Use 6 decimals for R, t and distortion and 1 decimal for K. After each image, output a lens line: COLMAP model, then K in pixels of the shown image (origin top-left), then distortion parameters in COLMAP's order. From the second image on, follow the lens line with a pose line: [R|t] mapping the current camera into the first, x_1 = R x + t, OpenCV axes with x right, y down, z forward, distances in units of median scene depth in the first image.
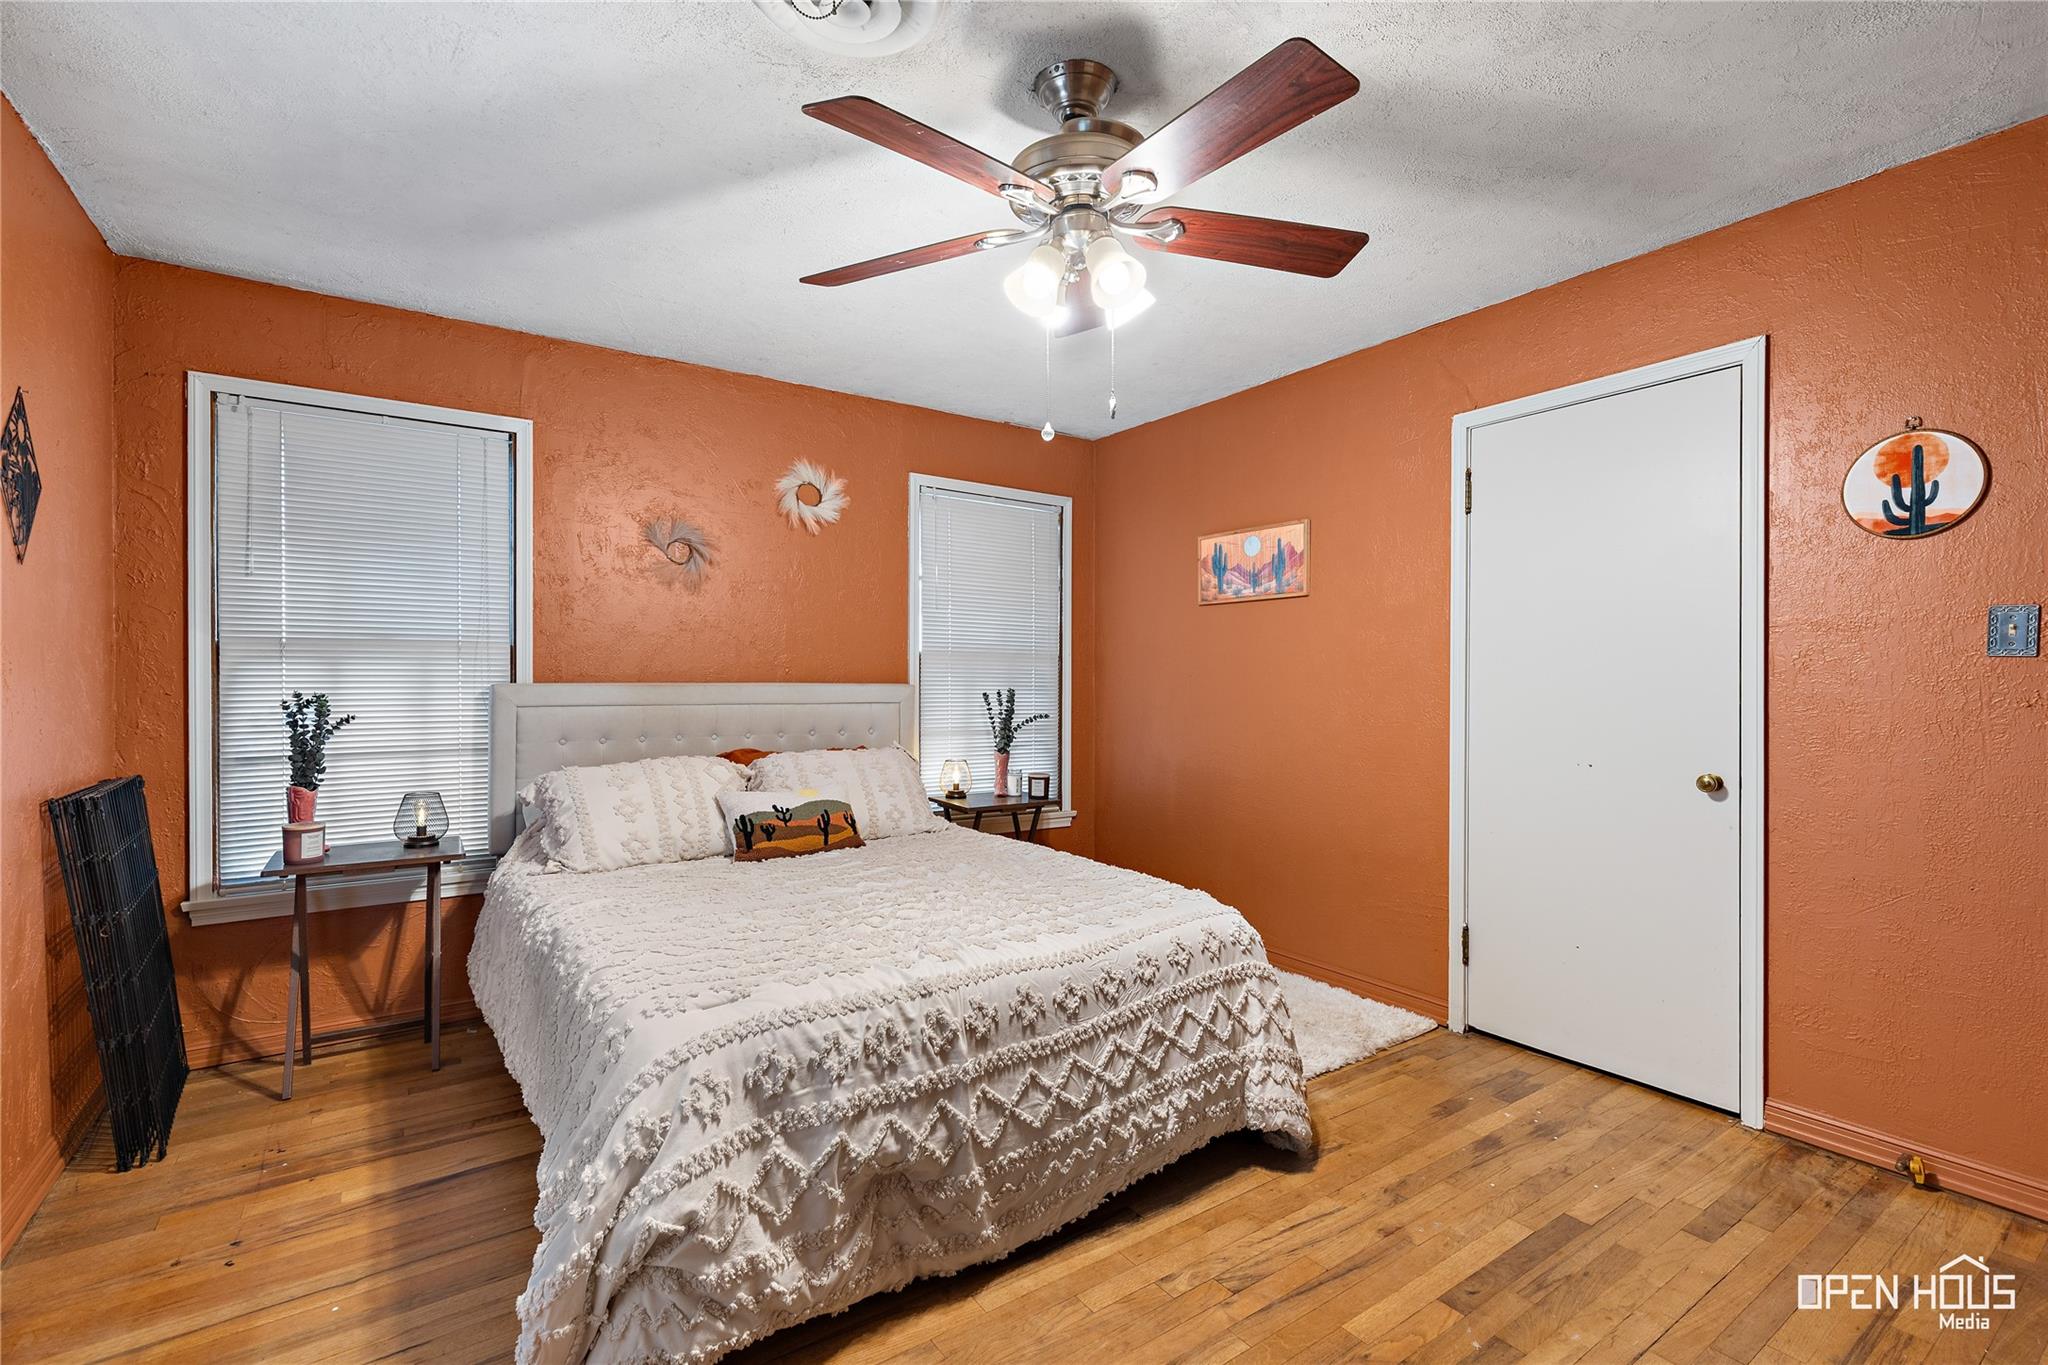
lens RADIAL K [[927.8, 0, 1038.1], [0, 927.8, 683.3], [0, 0, 1]] dist [0.007577, -0.000162]
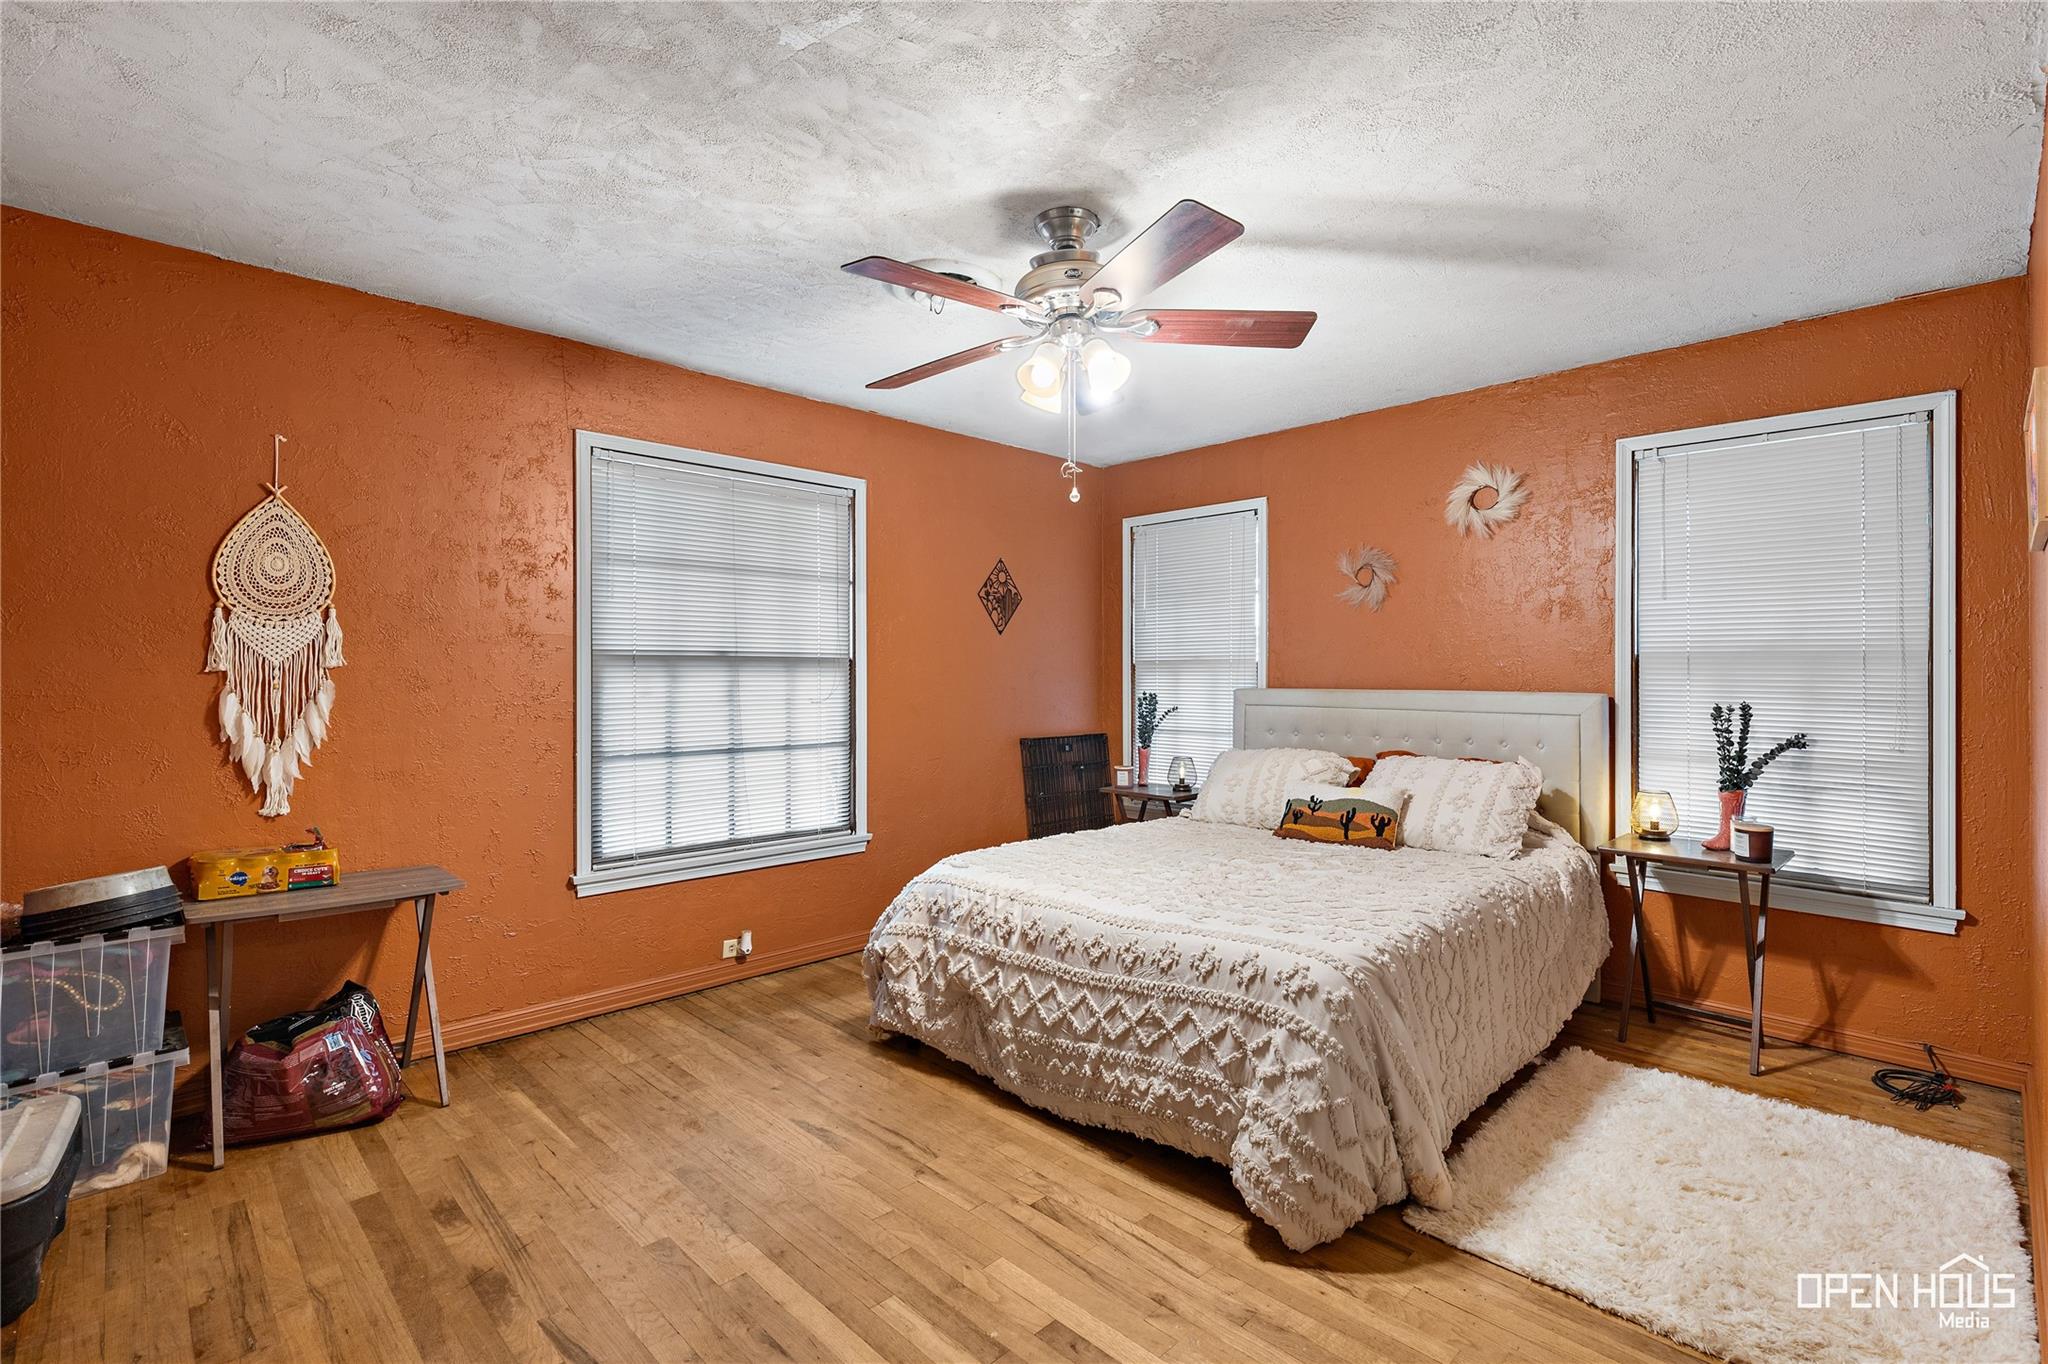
lens RADIAL K [[927.8, 0, 1038.1], [0, 927.8, 682.8], [0, 0, 1]] dist [0.007577, -0.000162]
pose [[0.174661, 0.003618, -0.984622, 1.151687], [-0.008013, 0.999965, 0.002253, -0.013310], [0.984596, 0.007496, 0.174684, 0.664279]]
